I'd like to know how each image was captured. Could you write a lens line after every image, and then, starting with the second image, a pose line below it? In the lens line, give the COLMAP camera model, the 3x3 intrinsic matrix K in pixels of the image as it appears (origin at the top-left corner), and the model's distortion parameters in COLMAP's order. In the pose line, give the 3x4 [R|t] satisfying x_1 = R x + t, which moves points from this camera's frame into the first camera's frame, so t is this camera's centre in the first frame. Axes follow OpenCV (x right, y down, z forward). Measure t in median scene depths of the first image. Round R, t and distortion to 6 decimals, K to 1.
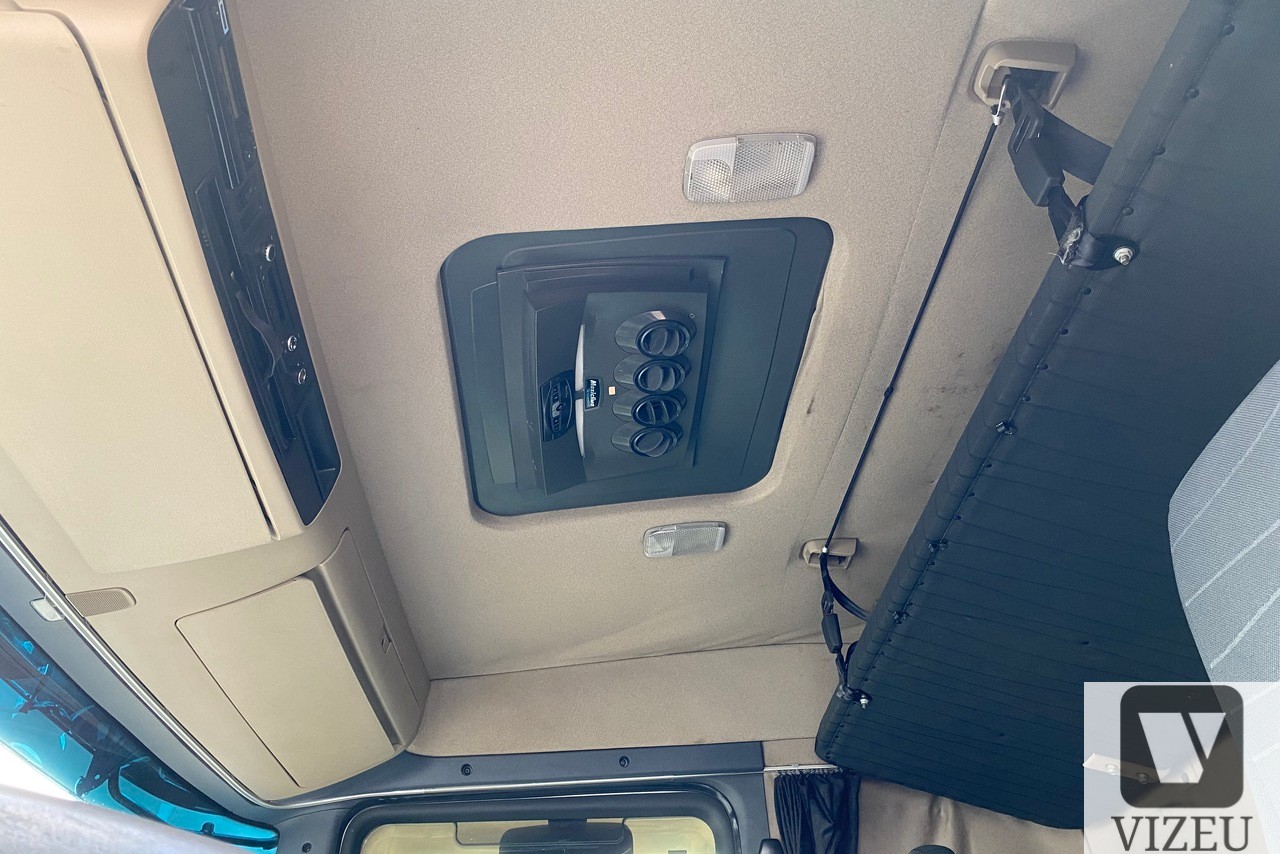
lens RADIAL K [[1017.2, 0, 647.5], [0, 1017.2, 421.5], [0, 0, 1]] dist [0.022550, -0.007175]
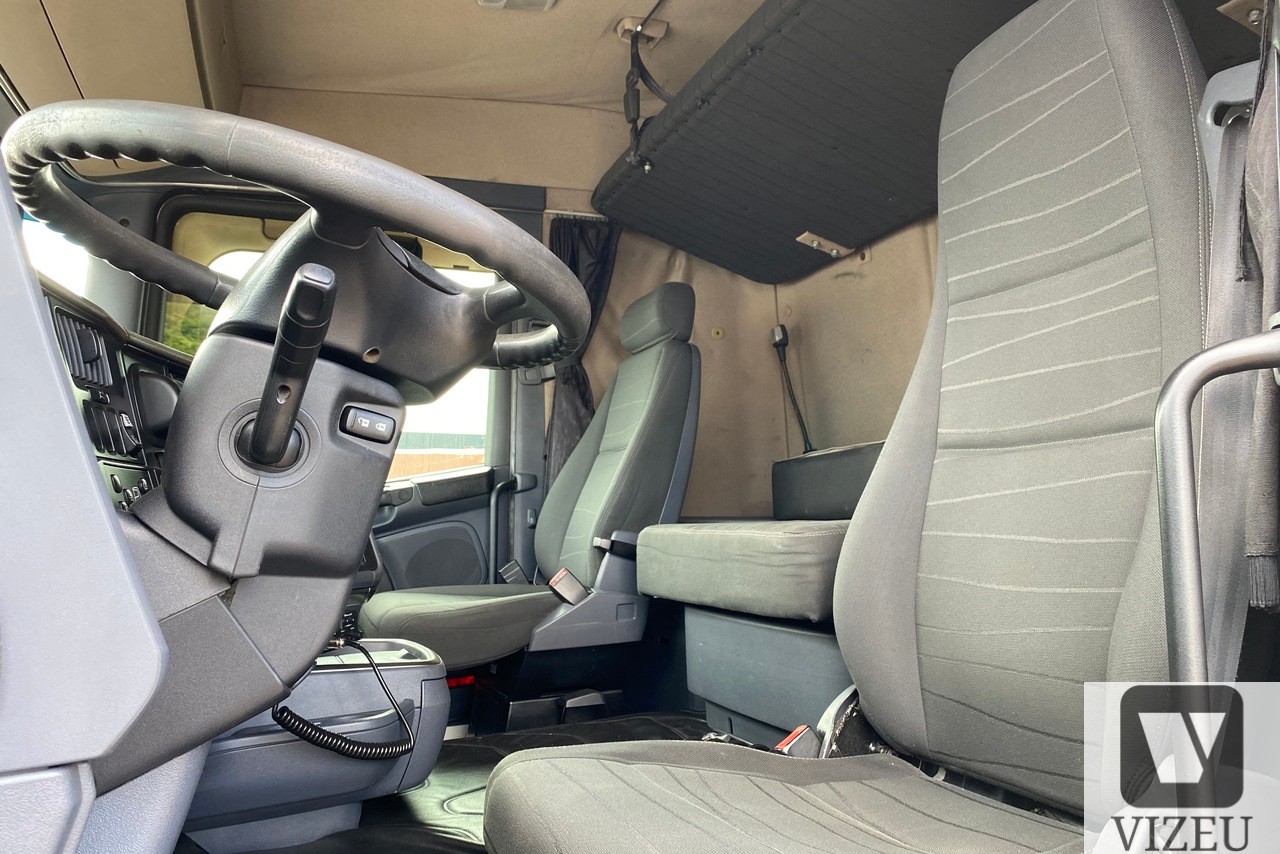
lens RADIAL K [[1017.2, 0, 635.8], [0, 1017.2, 423.3], [0, 0, 1]] dist [0.022550, -0.007175]
pose [[0.955360, 0.070928, 0.286805, -0.112987], [-0.206083, 0.855579, 0.474883, -0.031370], [-0.211702, -0.512790, 0.832003, -0.135426]]
